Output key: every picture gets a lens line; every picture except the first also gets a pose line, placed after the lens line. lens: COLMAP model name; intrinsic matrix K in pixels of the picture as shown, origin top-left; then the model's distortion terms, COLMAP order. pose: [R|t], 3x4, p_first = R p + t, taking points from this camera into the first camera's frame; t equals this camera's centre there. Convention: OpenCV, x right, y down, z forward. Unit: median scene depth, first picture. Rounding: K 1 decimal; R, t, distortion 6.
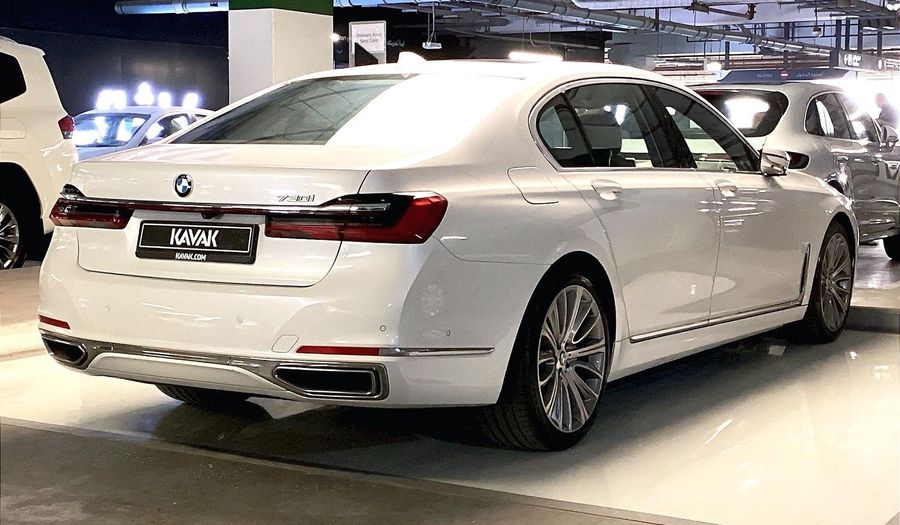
lens RADIAL K [[1519.0, 0, 450.0], [0, 1519.0, 262.5], [0, 0, 1]] dist [-0.000257, 0.041989]
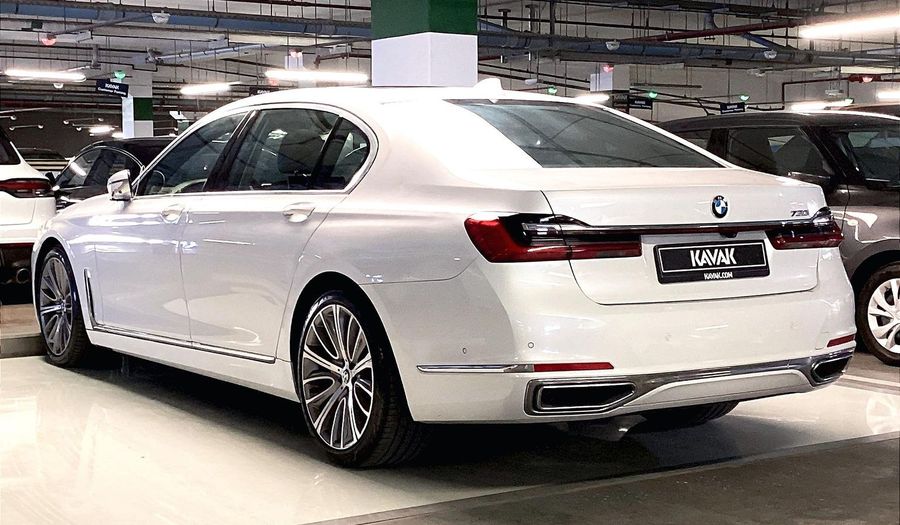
lens RADIAL K [[1519.0, 0, 450.0], [0, 1519.0, 262.5], [0, 0, 1]] dist [-0.000257, 0.041989]
pose [[0.404069, -0.064738, 0.912435, -1.184666], [0.084138, 0.995894, 0.033399, -0.062489], [-0.910851, 0.063275, 0.407857, 0.744979]]
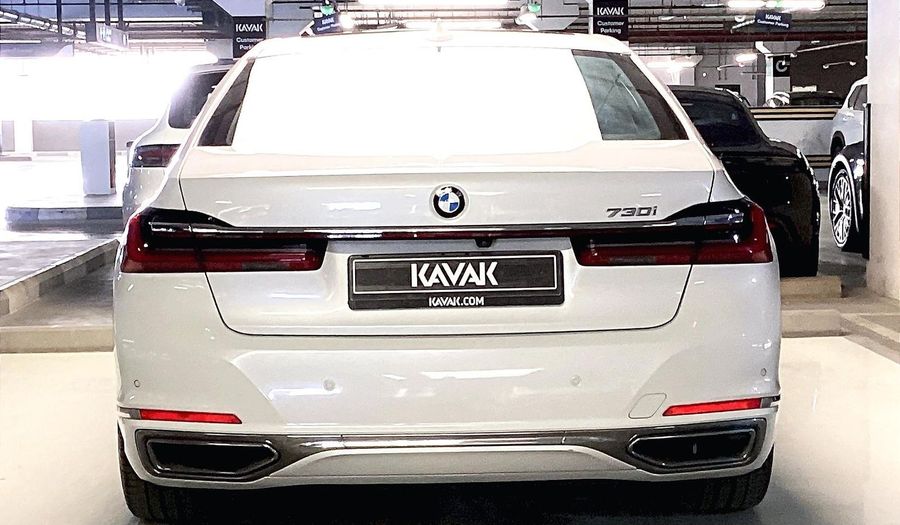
lens RADIAL K [[1799.5, 0, 450.0], [0, 1799.5, 262.5], [0, 0, 1]] dist [-0.077662, -0.142406]
pose [[0.837472, -0.062515, 0.542893, -0.631073], [0.065702, 0.997747, 0.013540, -0.033725], [-0.542516, 0.024330, 0.839693, 0.291334]]
